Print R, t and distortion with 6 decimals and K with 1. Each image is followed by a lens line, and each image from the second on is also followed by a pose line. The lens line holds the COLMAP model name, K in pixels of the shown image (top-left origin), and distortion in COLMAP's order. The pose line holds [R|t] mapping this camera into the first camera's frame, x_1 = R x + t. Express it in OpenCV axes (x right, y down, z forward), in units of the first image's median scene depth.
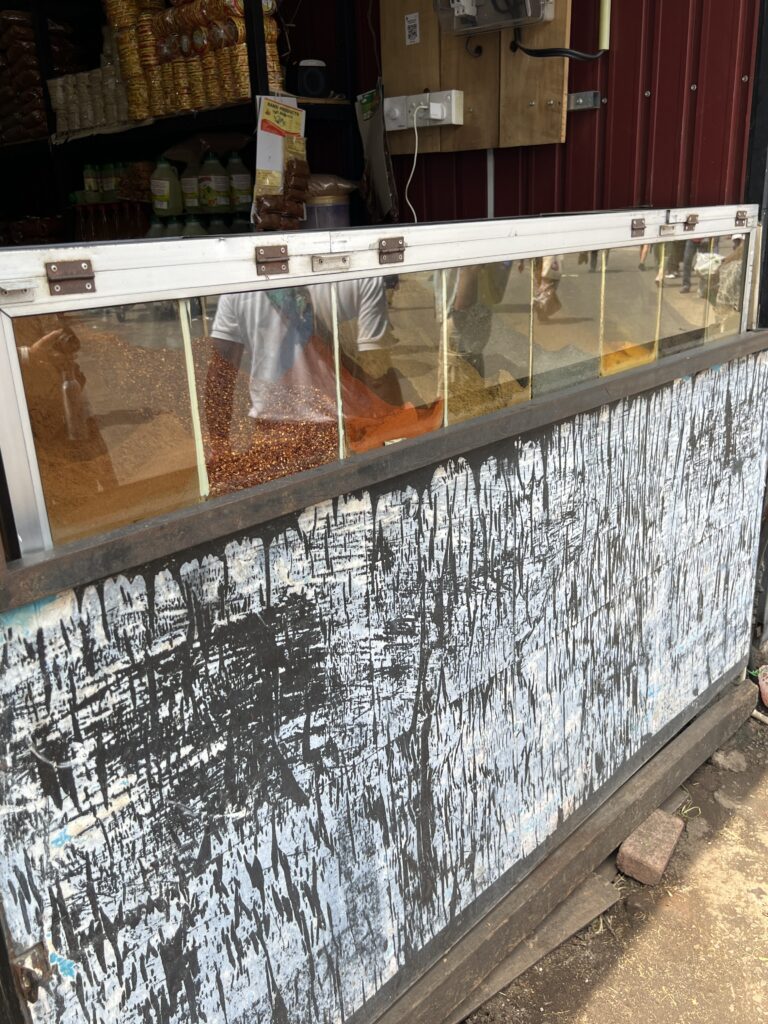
lens RADIAL K [[874.0, 0, 384.4], [0, 874.0, 514.4], [0, 0, 1]] dist [0.007746, 0.004744]
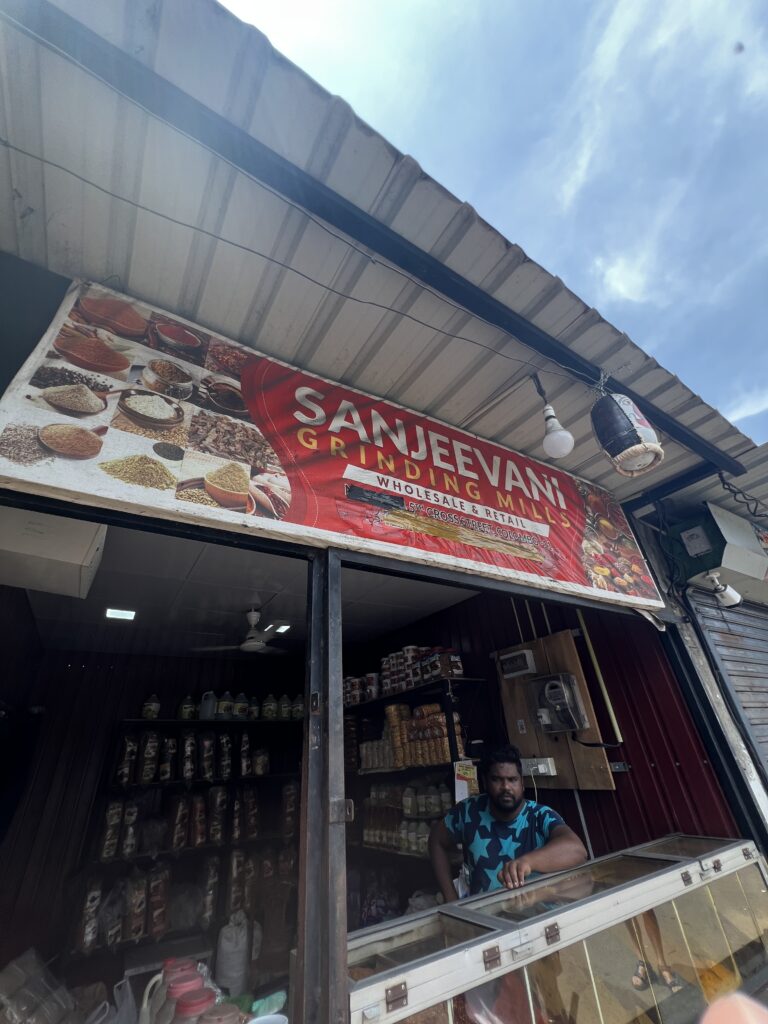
lens RADIAL K [[409.9, 0, 383.4], [0, 409.9, 512.2], [0, 0, 1]] dist [0.000662, 0.000408]
pose [[0.967384, -0.146992, -0.206306, -0.013240], [-0.062195, 0.651668, -0.755950, -0.099646], [0.245562, 0.744125, 0.621270, -0.137152]]
